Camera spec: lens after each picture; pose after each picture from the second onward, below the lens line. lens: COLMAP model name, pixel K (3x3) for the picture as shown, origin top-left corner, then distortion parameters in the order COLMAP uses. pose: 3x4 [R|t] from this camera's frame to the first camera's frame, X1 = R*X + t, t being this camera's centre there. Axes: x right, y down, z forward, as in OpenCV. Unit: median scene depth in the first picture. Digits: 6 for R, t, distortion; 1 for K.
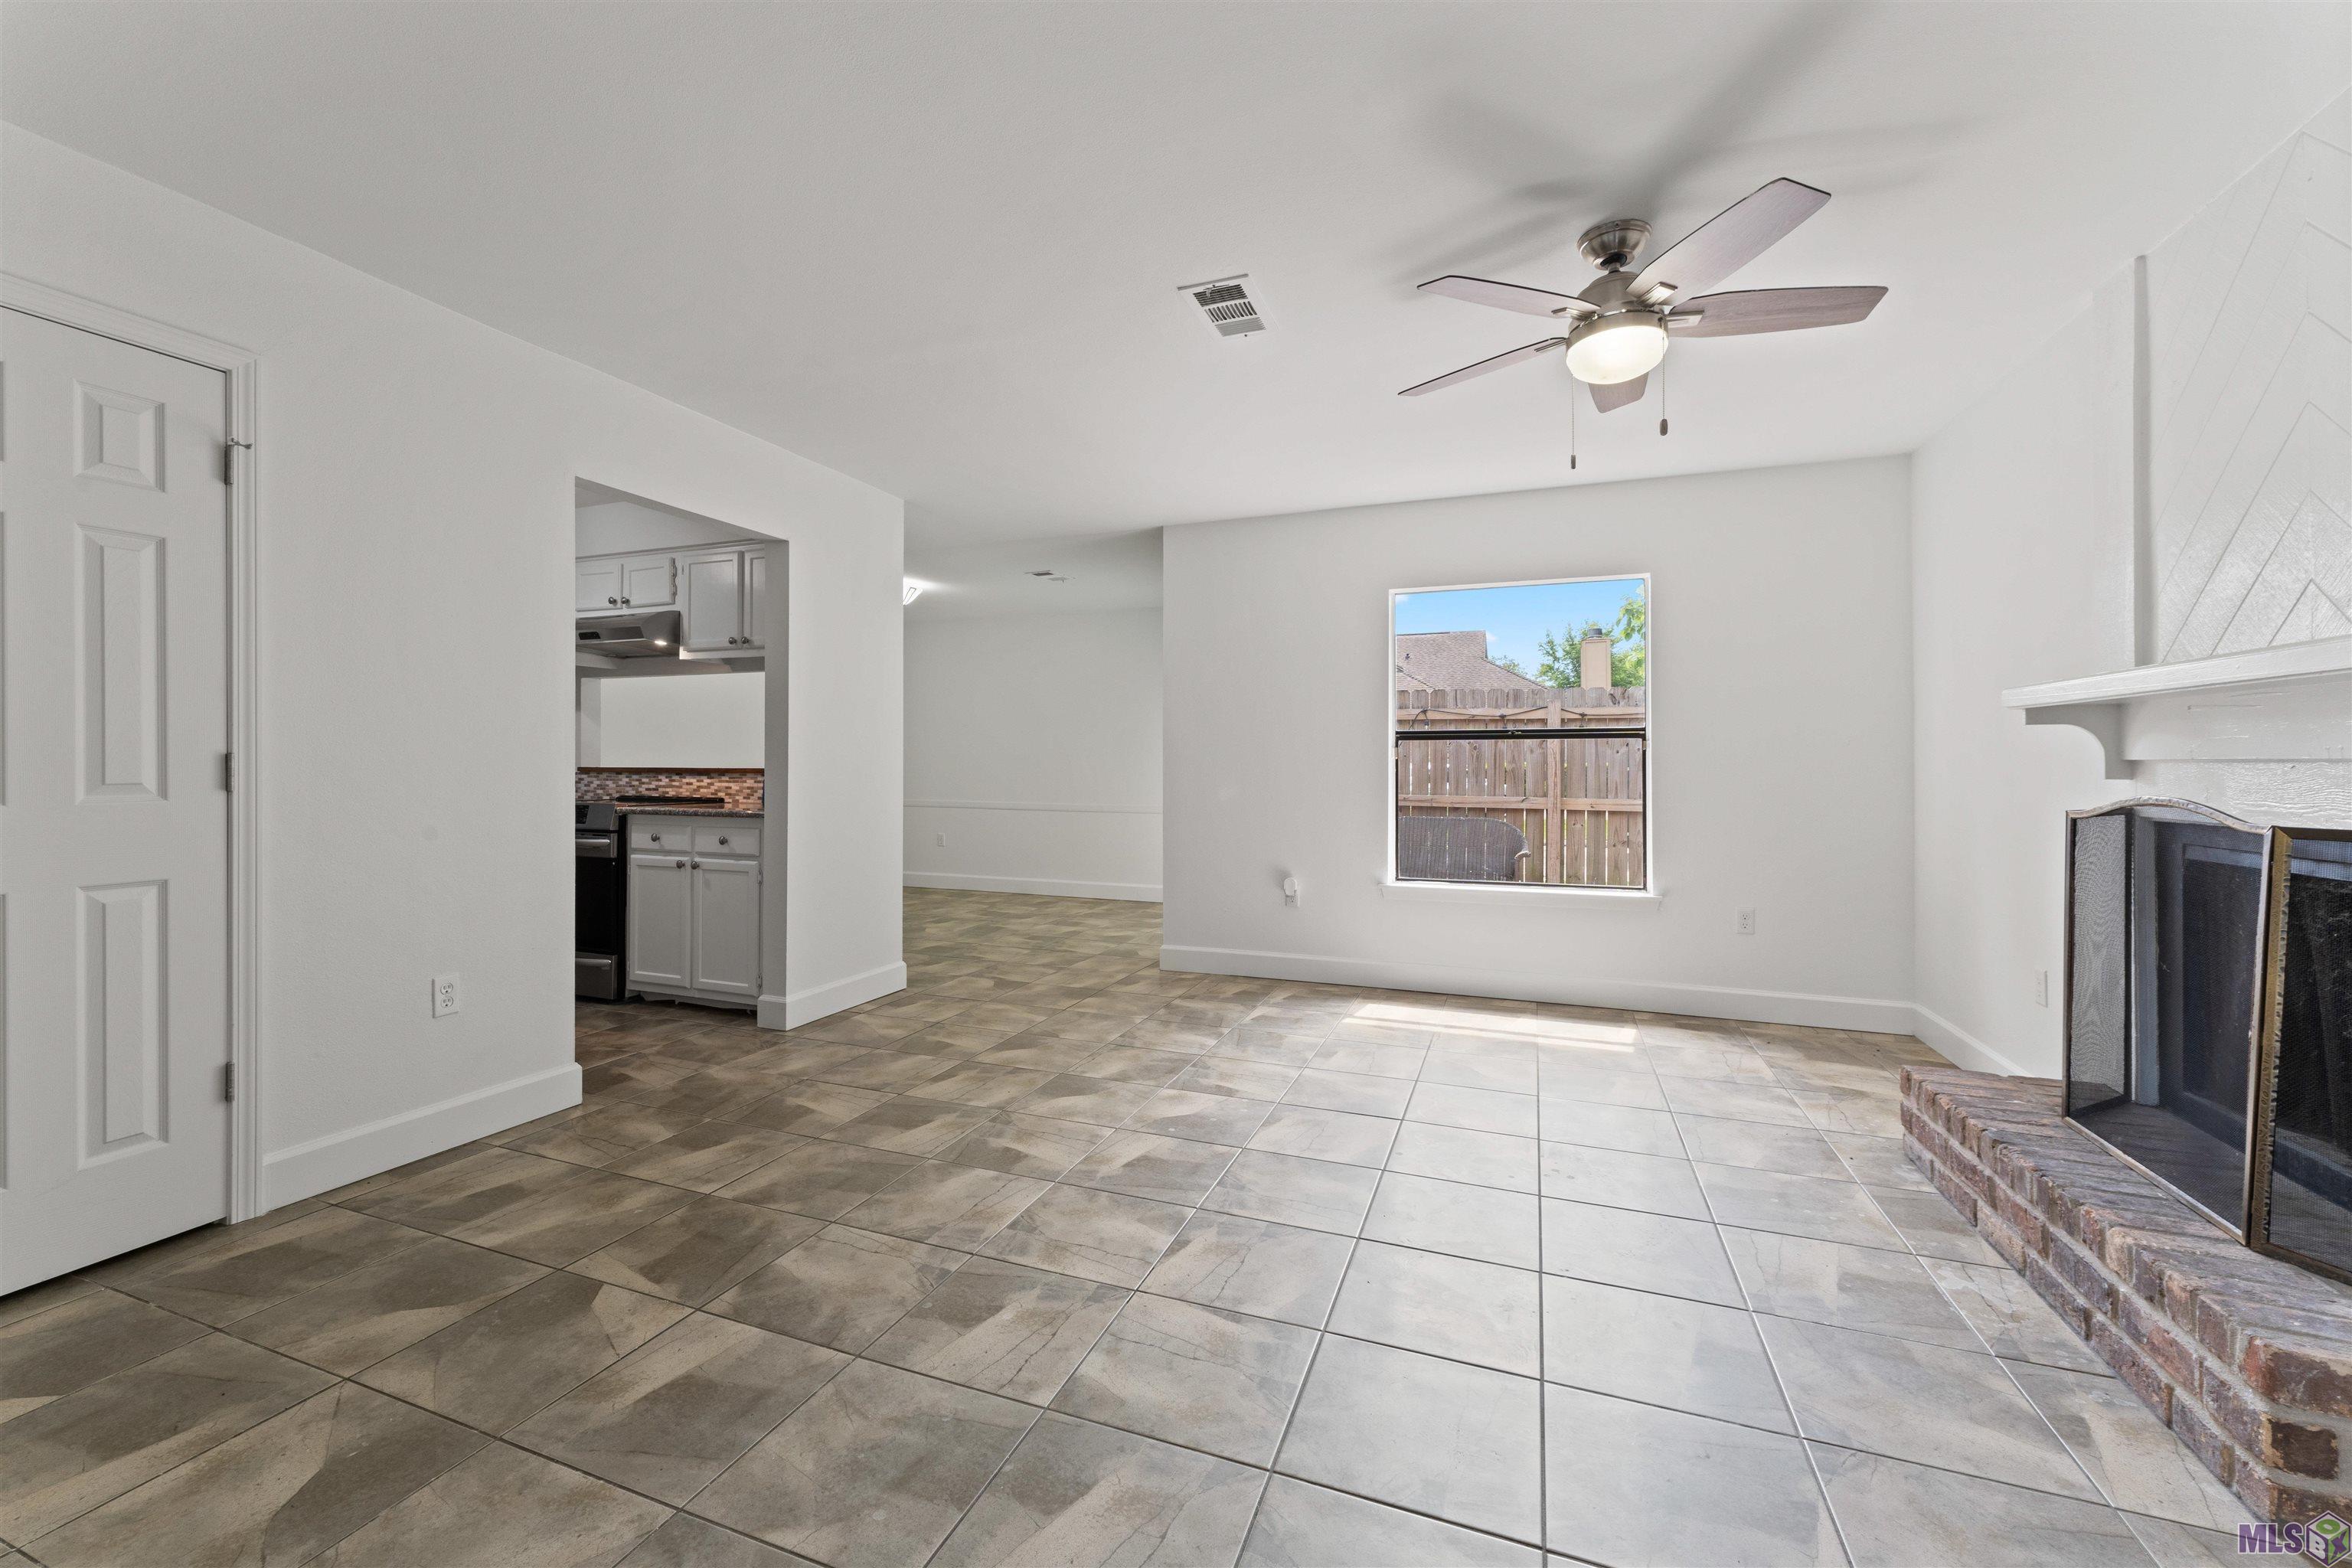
lens RADIAL K [[947.9, 0, 1166.8], [0, 947.9, 764.4], [0, 0, 1]] dist [0.003472, 0.000532]
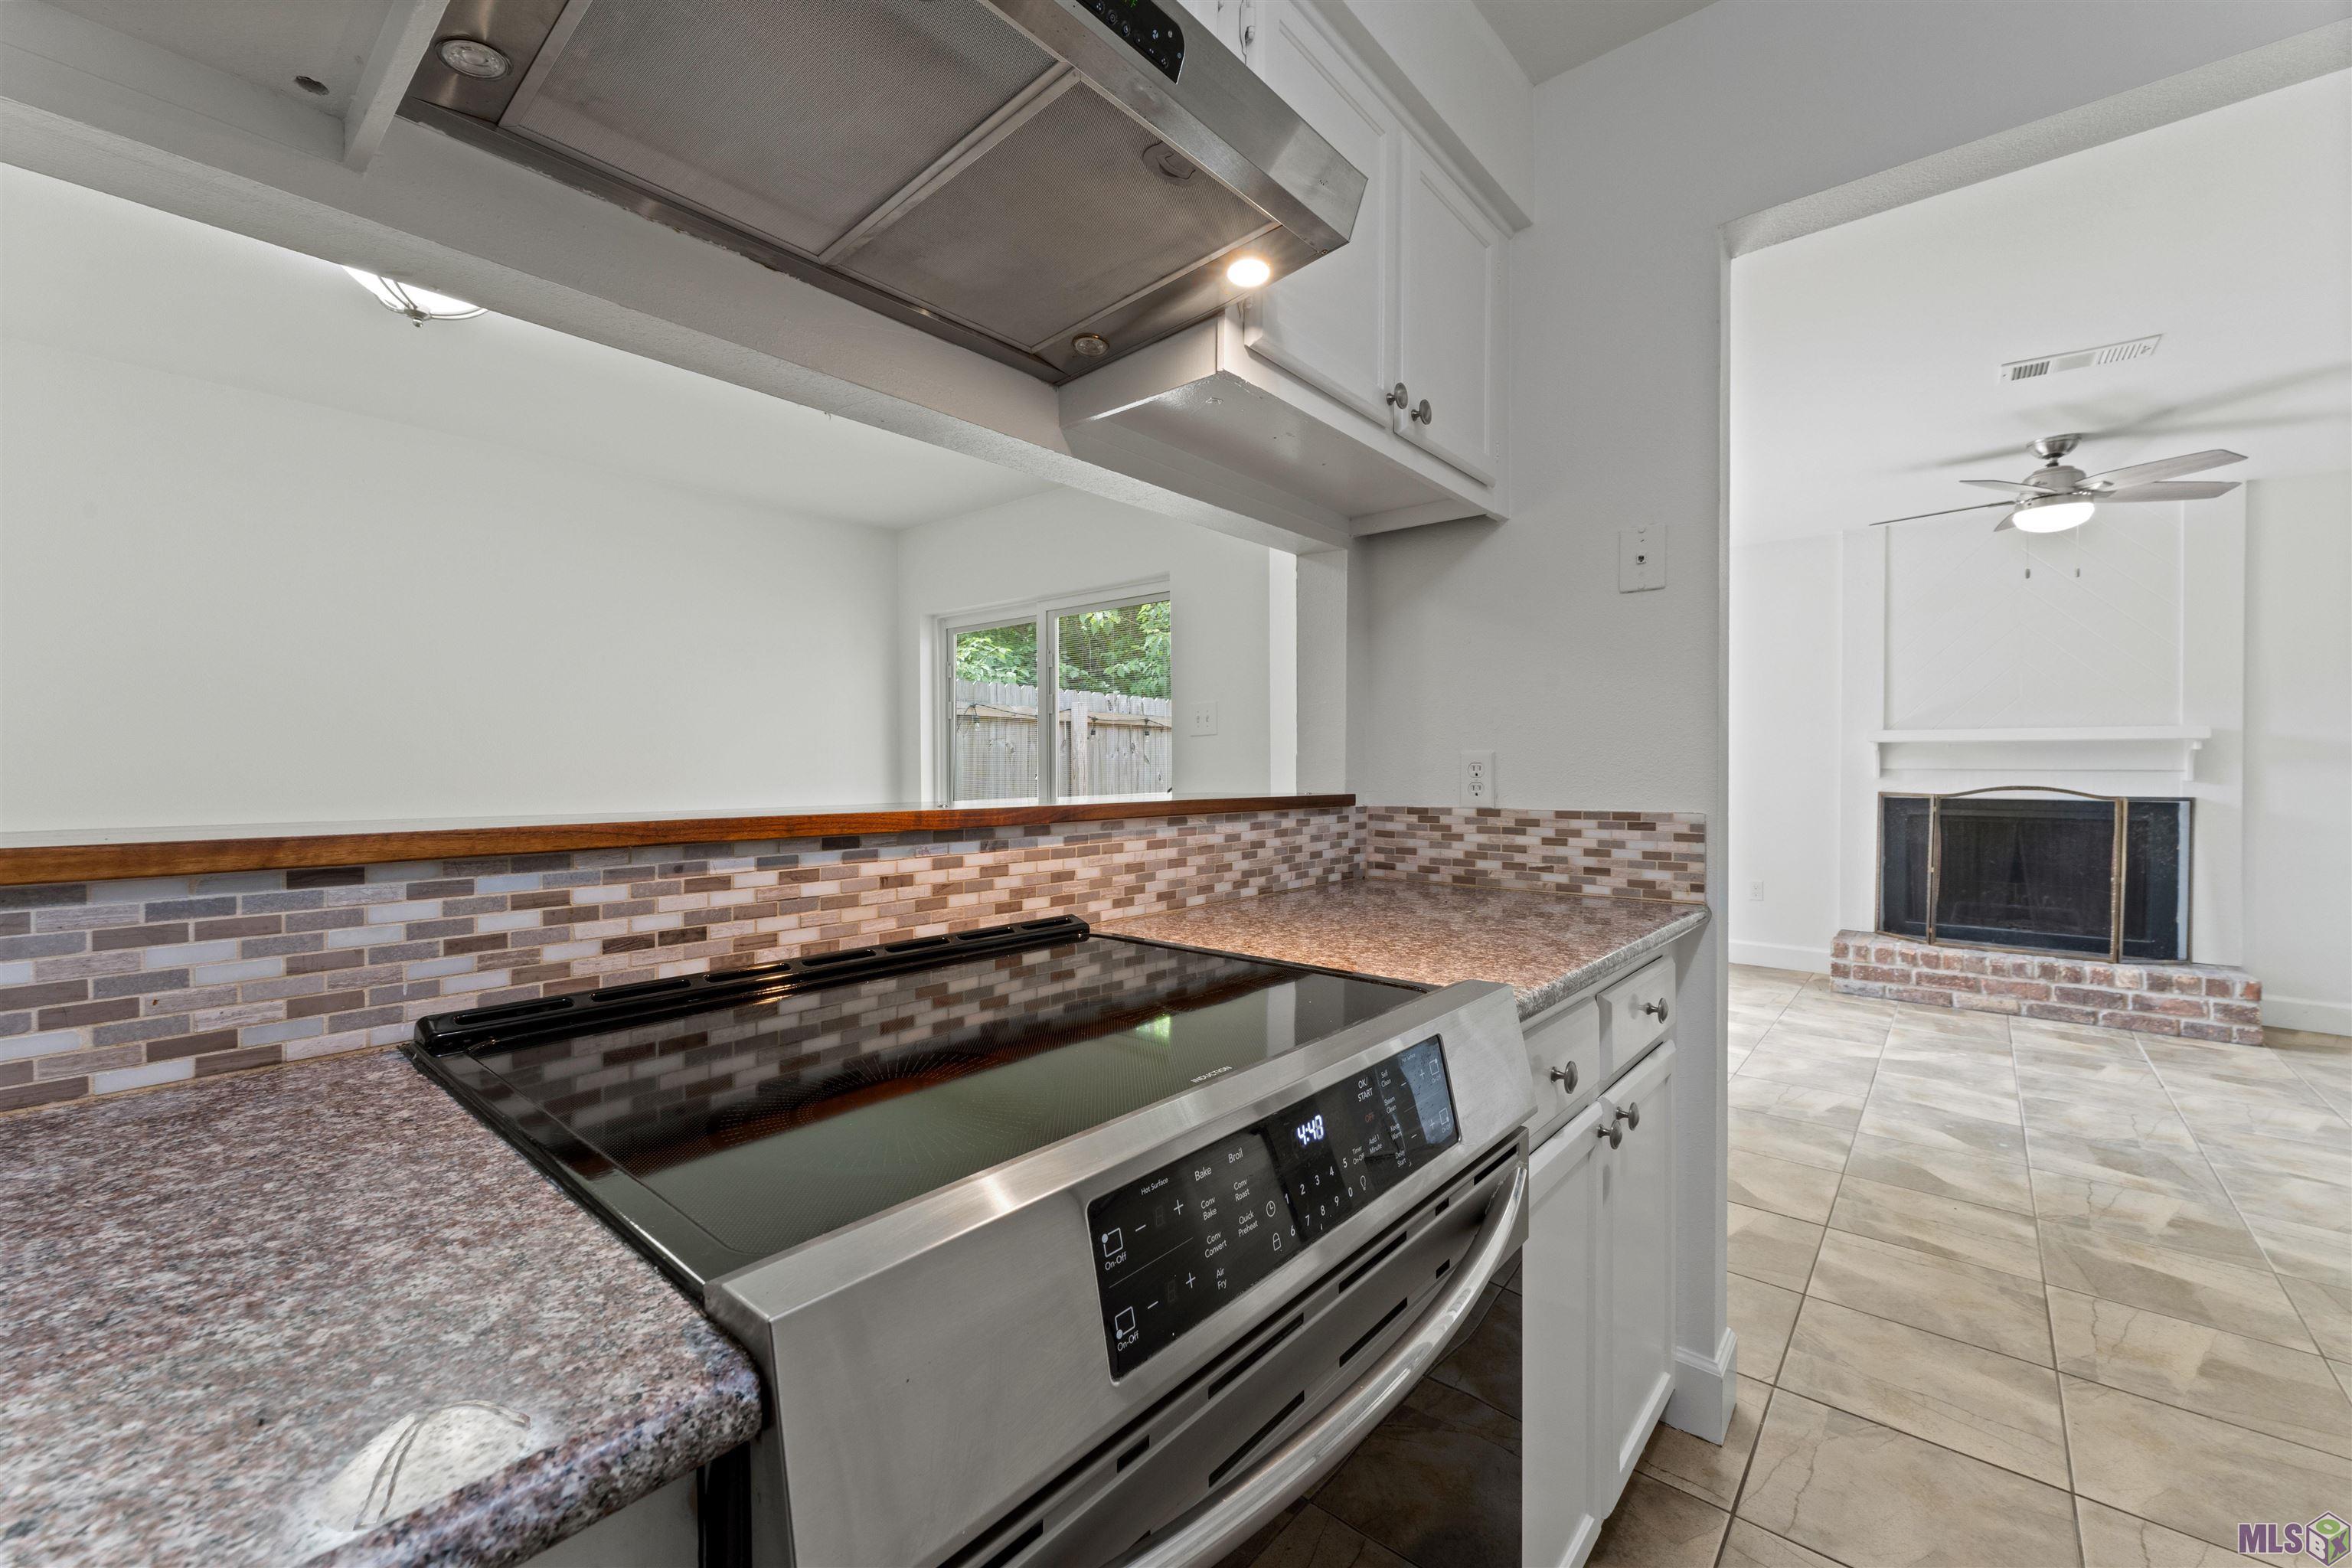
lens RADIAL K [[947.9, 0, 1176.7], [0, 947.9, 776.2], [0, 0, 1]] dist [0.003472, 0.000532]
pose [[0.322776, -0.012033, 0.946399, -0.763086], [0.001037, 0.999923, 0.012360, -0.008116], [-0.946475, -0.003008, 0.322764, 0.946175]]
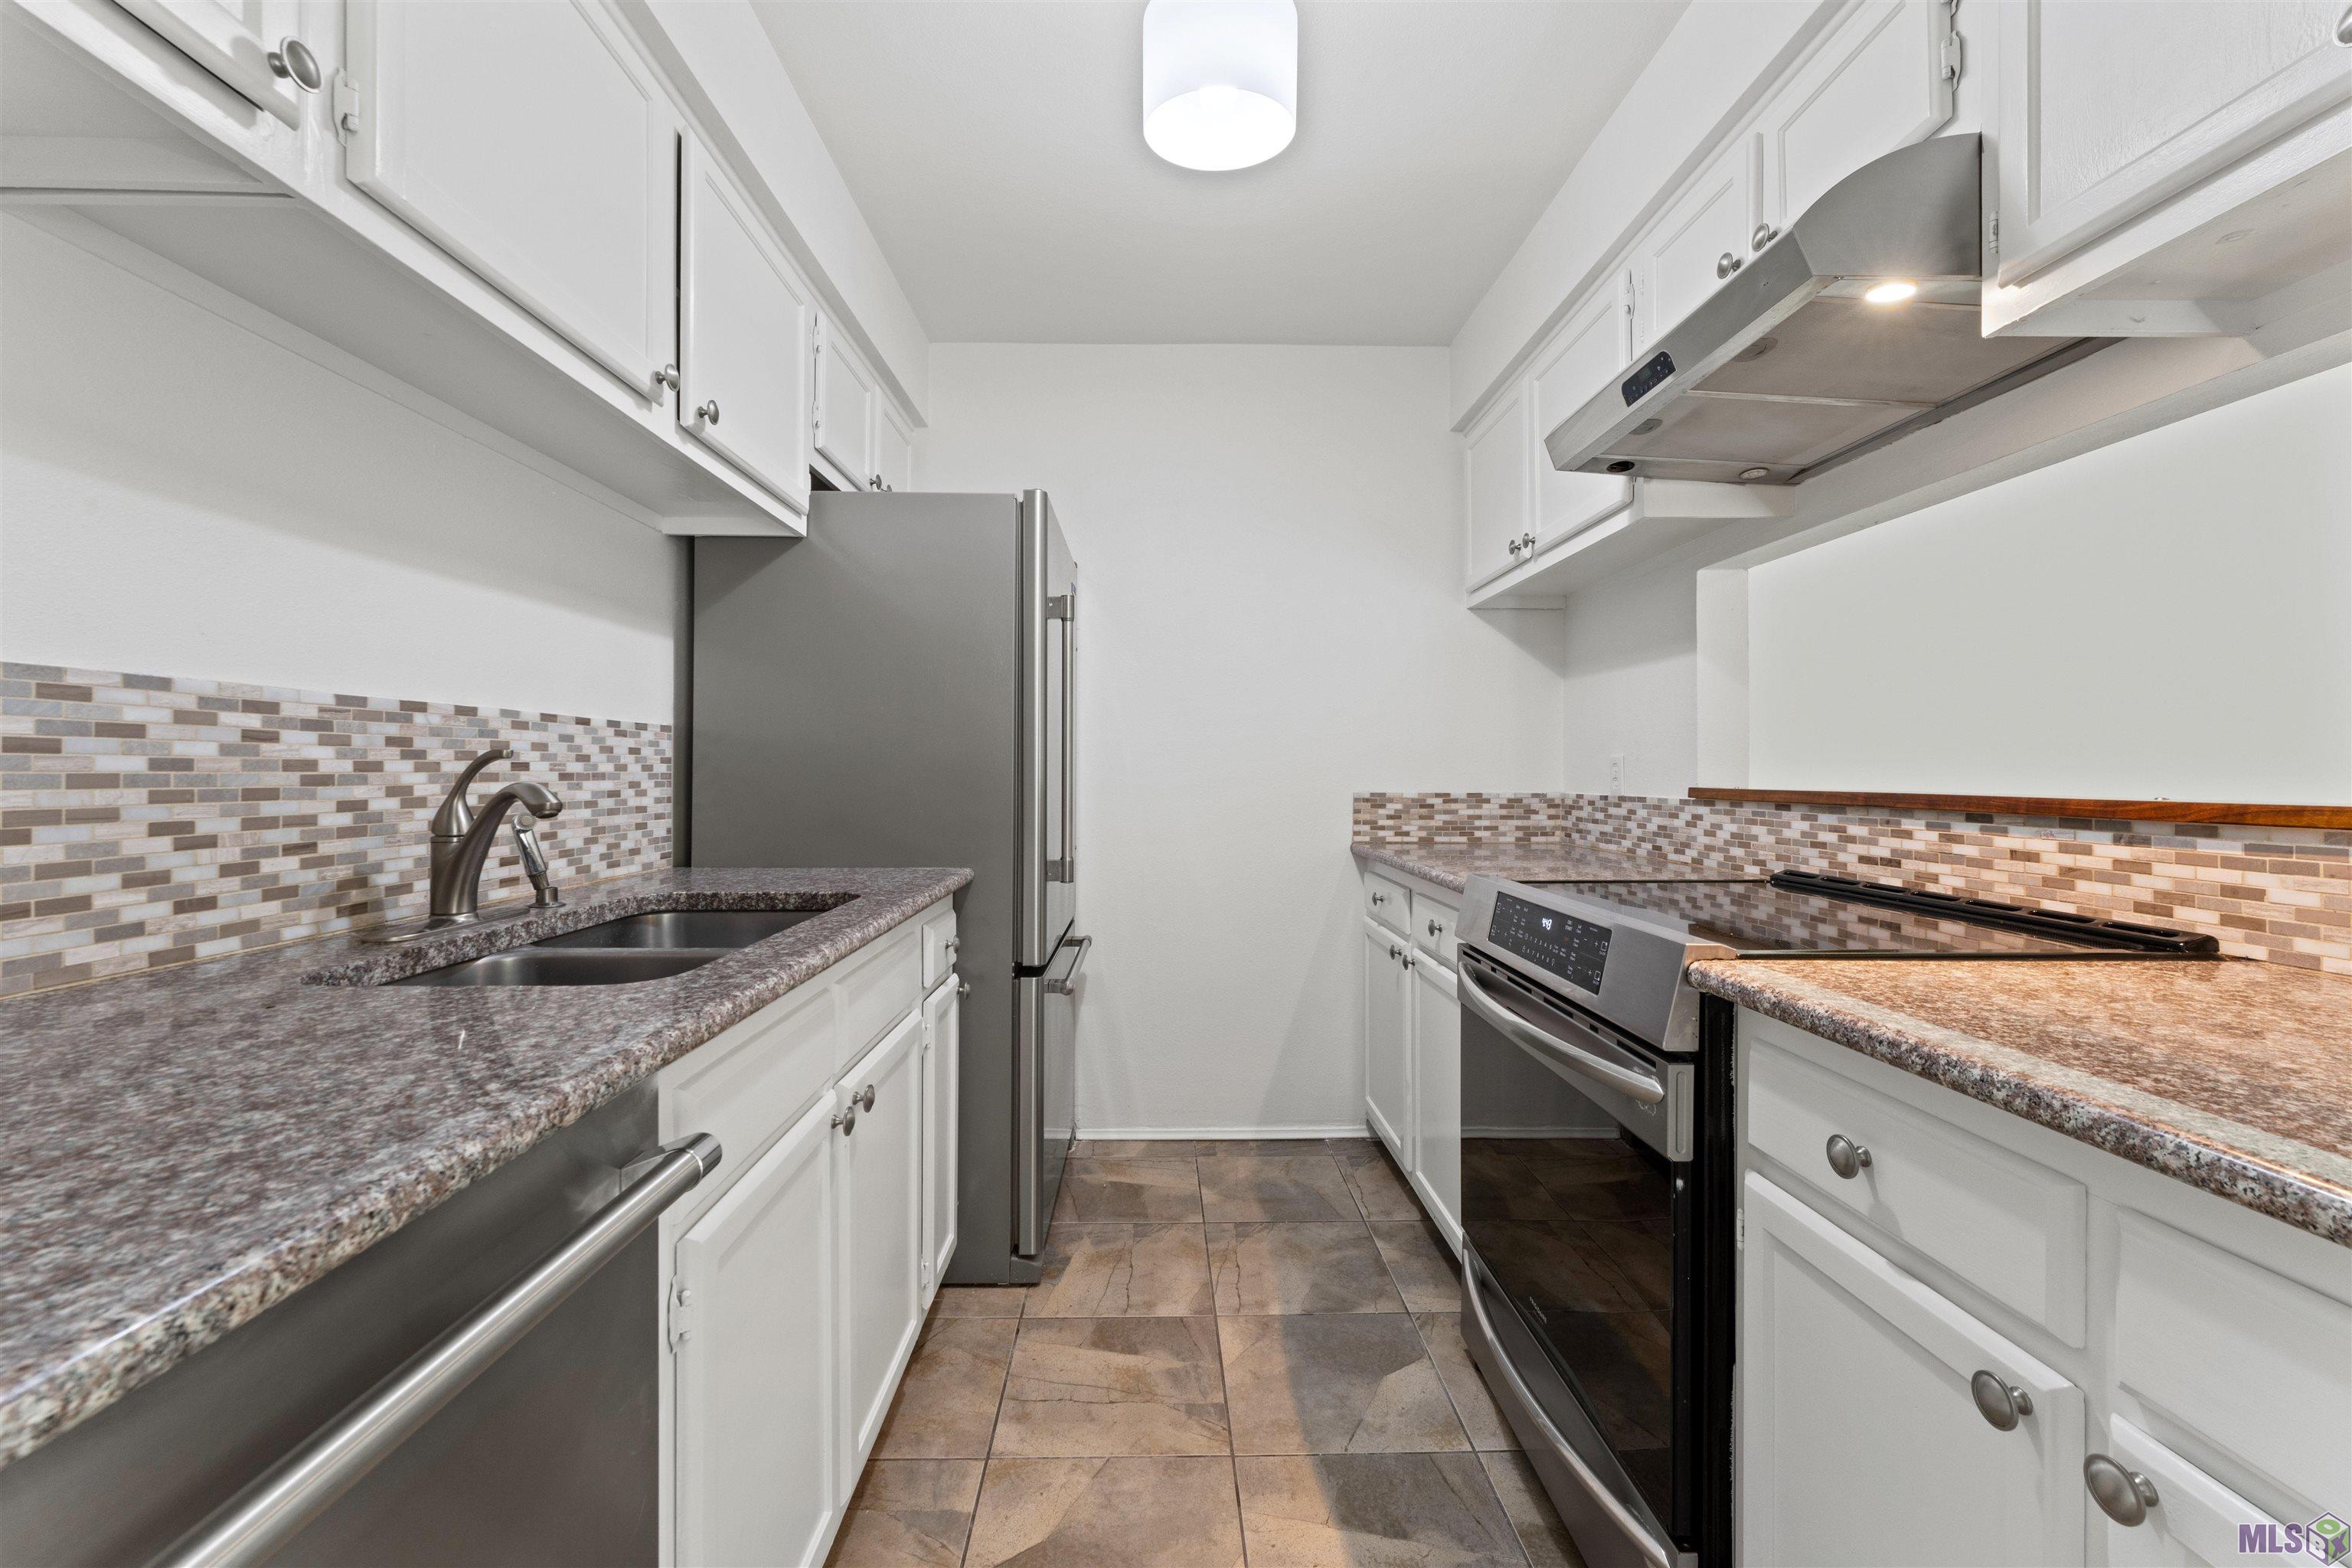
lens RADIAL K [[947.9, 0, 1178.2], [0, 947.9, 772.7], [0, 0, 1]] dist [0.003472, 0.000532]
pose [[0.390479, -0.003917, -0.920604, -0.381178], [0.002697, 0.999992, -0.003111, -0.003378], [0.920608, -0.001268, 0.390486, 0.736743]]
